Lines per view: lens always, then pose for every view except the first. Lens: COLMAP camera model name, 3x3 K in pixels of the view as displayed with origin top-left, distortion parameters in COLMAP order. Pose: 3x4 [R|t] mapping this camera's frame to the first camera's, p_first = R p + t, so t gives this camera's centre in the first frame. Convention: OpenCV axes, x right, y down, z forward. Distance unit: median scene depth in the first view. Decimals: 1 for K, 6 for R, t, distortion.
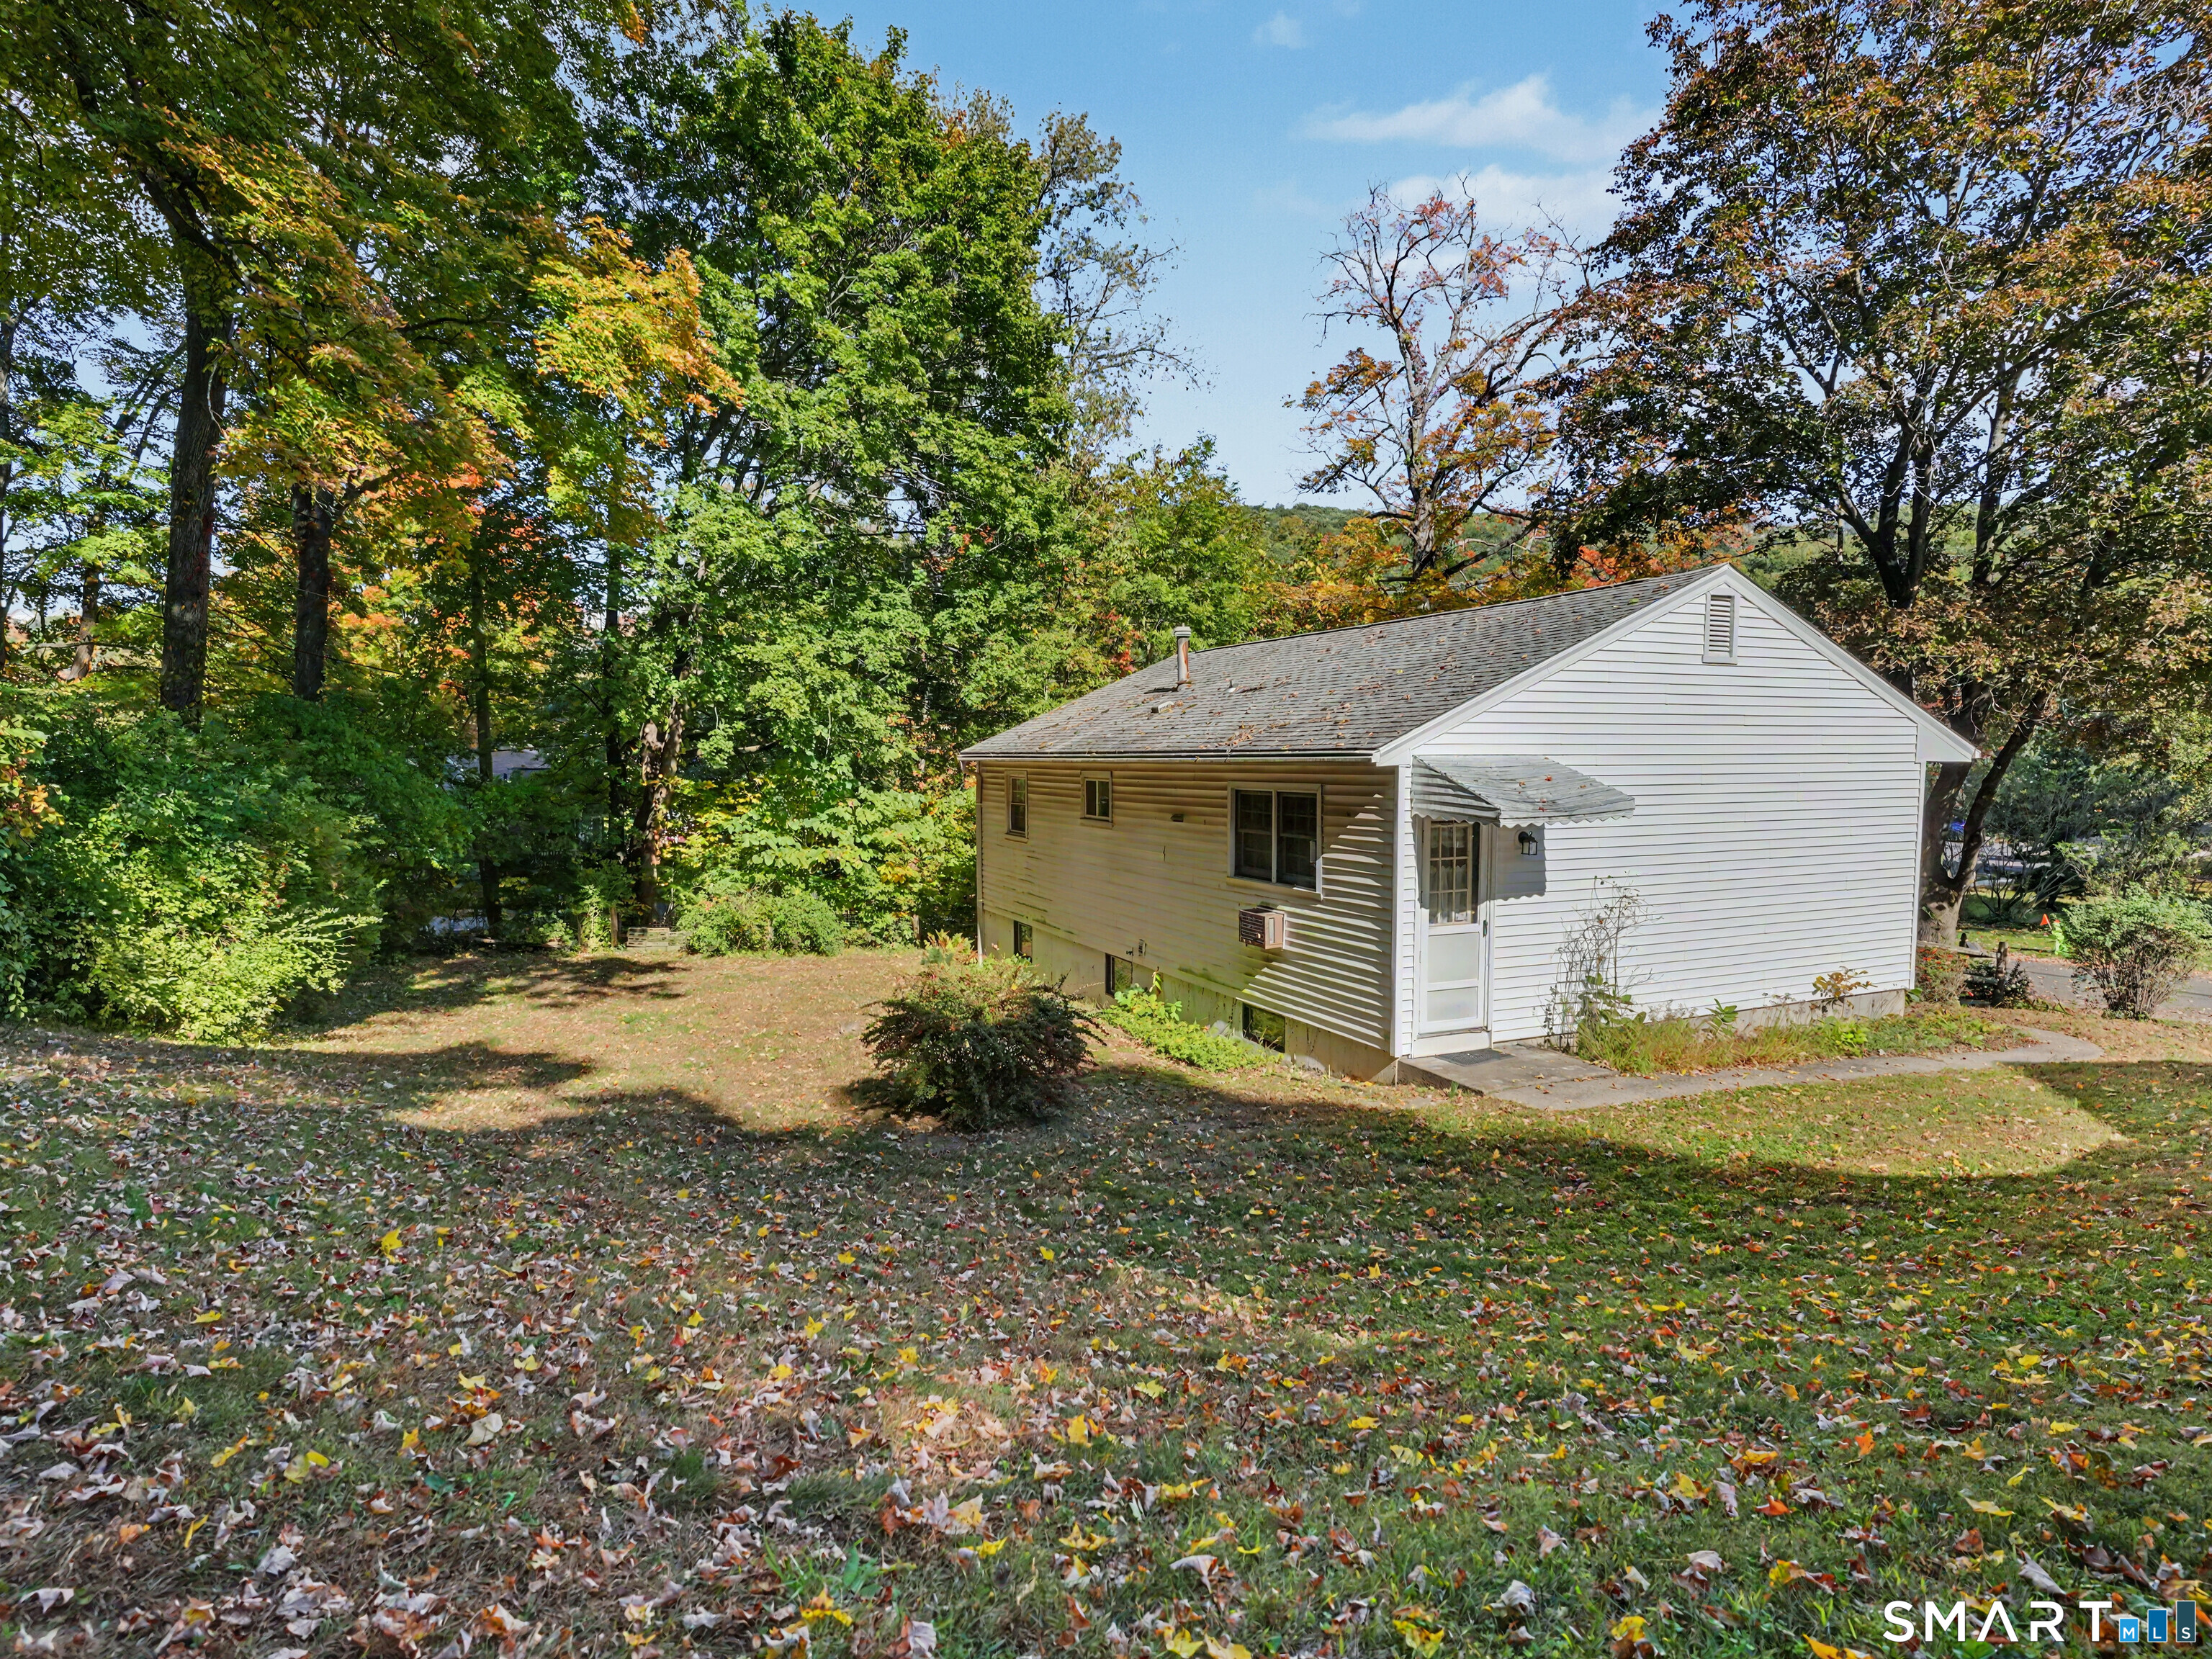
lens RADIAL K [[1198.8, 0, 1104.0], [0, 1198.8, 831.7], [0, 0, 1]] dist [-0.009949, -0.003653]
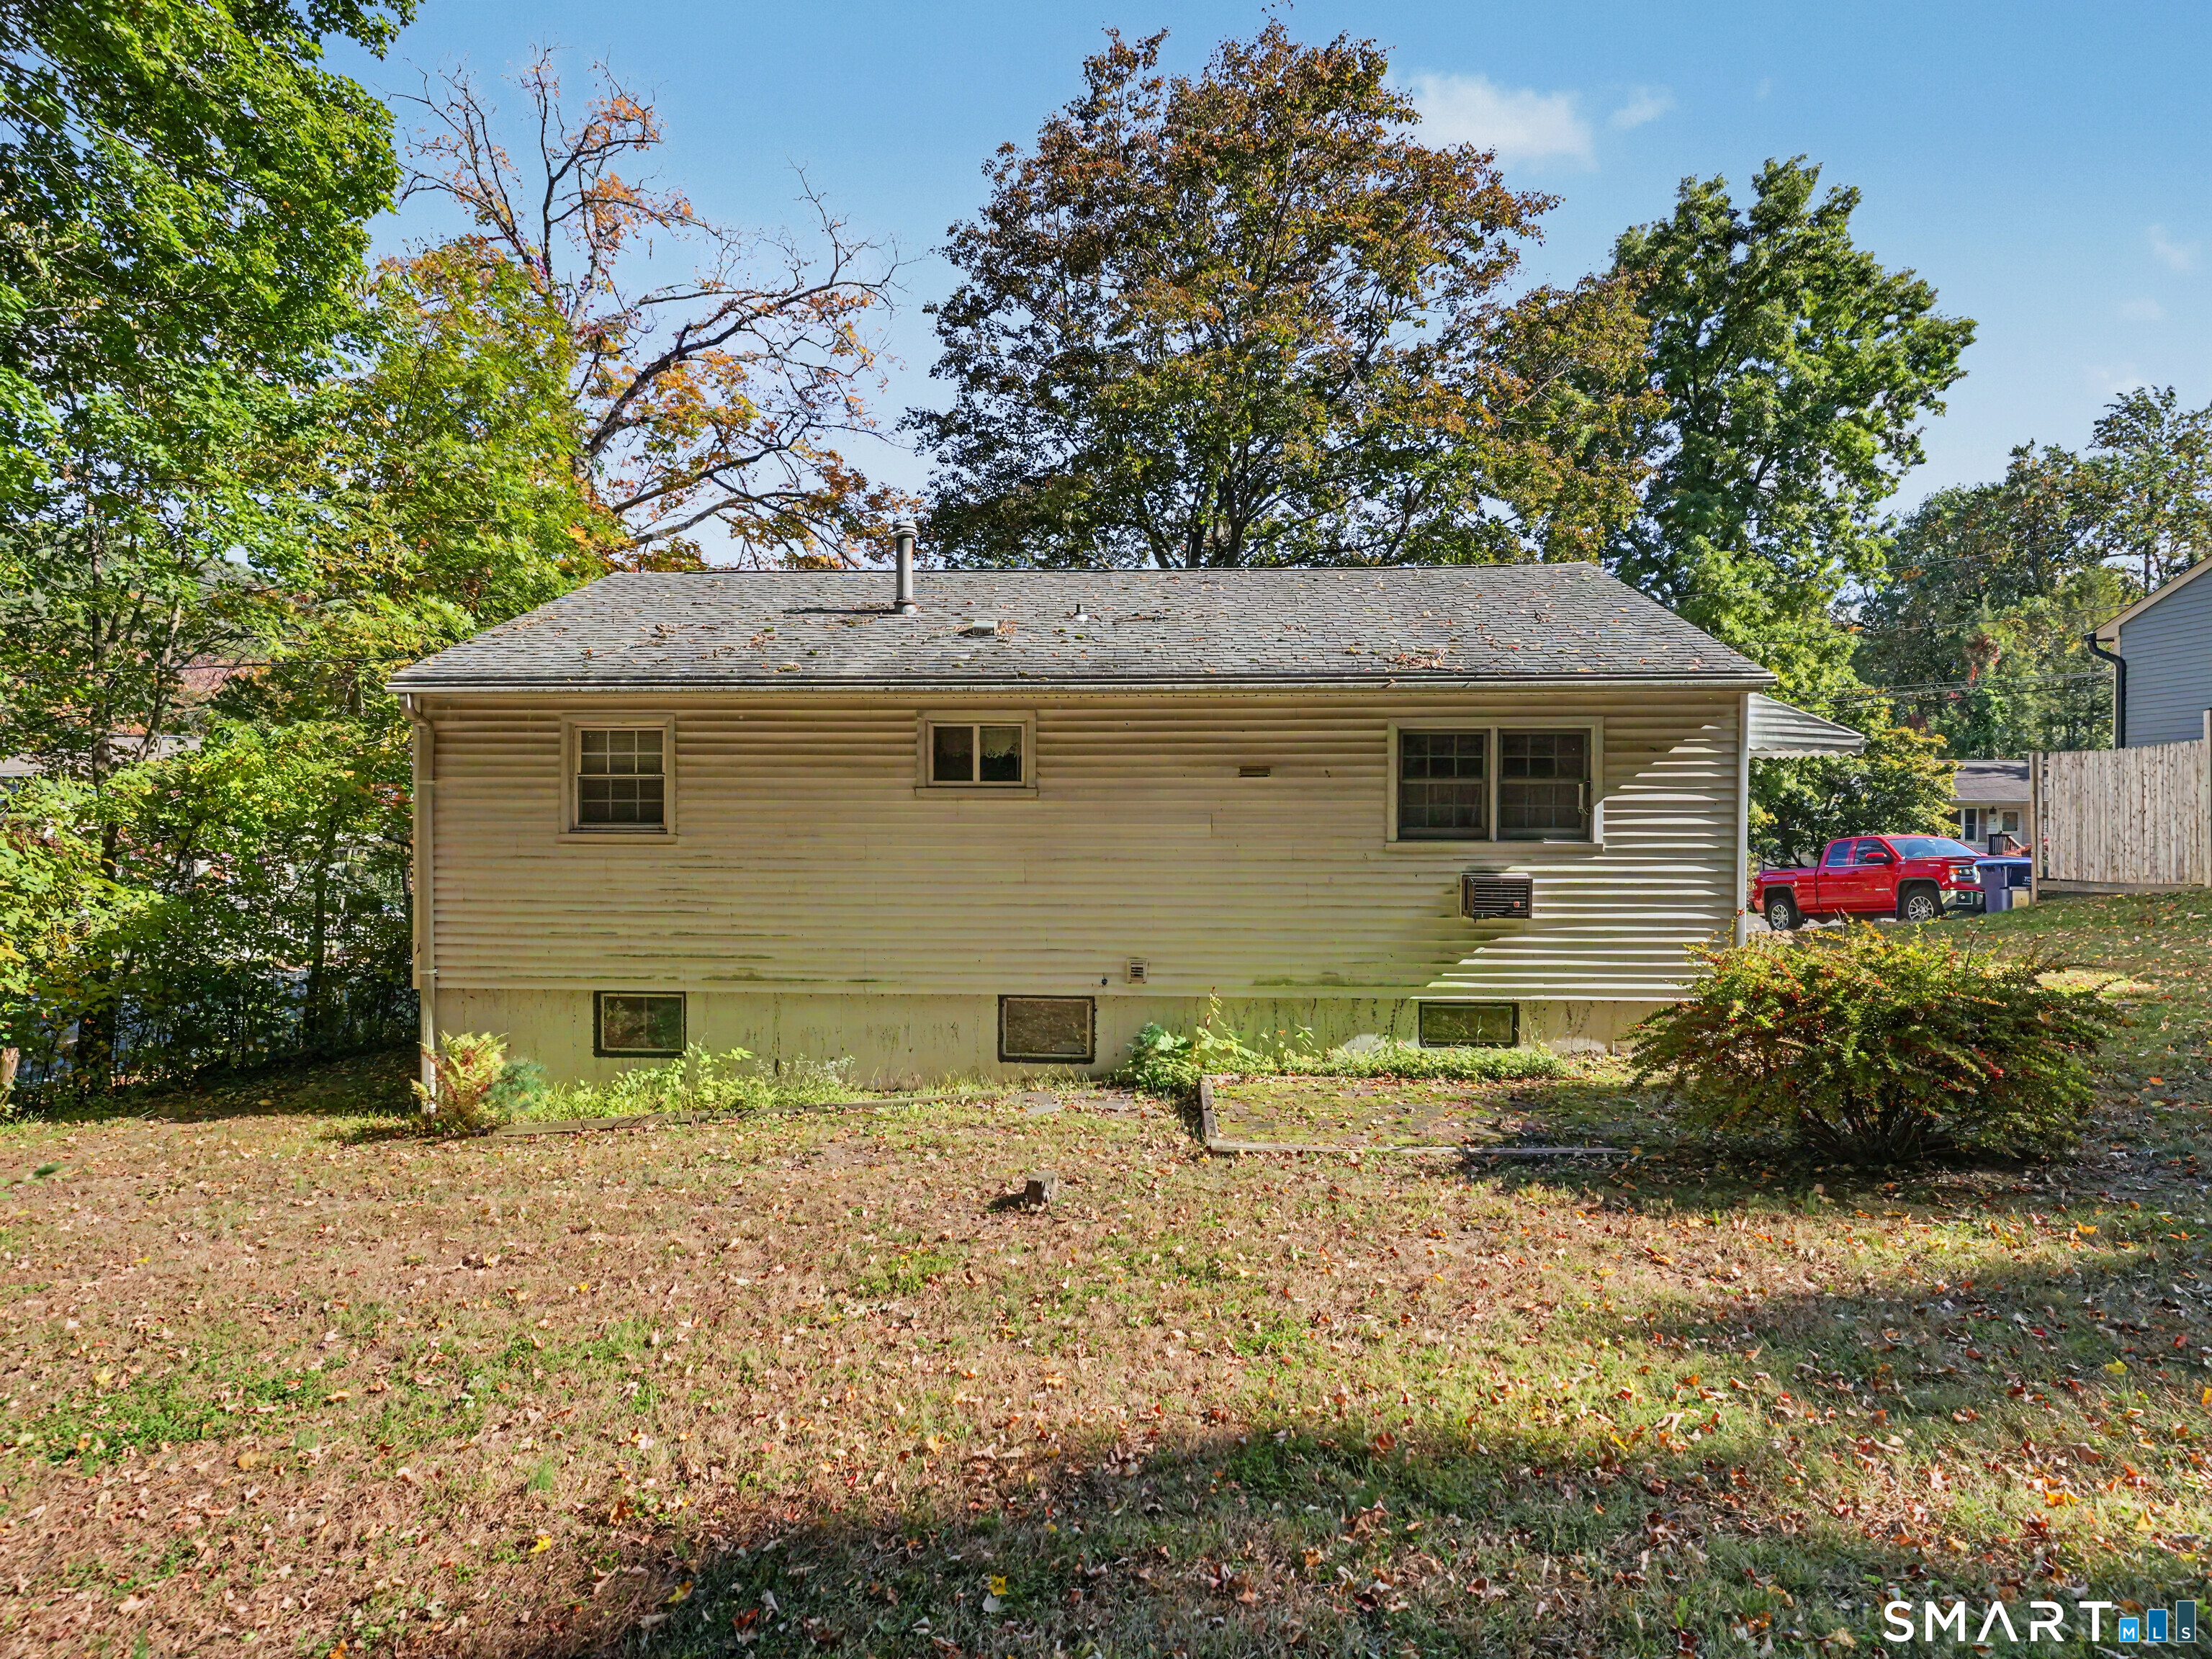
lens RADIAL K [[1198.8, 0, 1105.9], [0, 1198.8, 833.2], [0, 0, 1]] dist [-0.009949, -0.003653]
pose [[0.463636, 0.006485, 0.886002, -0.685499], [0.052111, 0.998043, -0.034574, 0.050510], [-0.884492, 0.062200, 0.462390, 0.832777]]
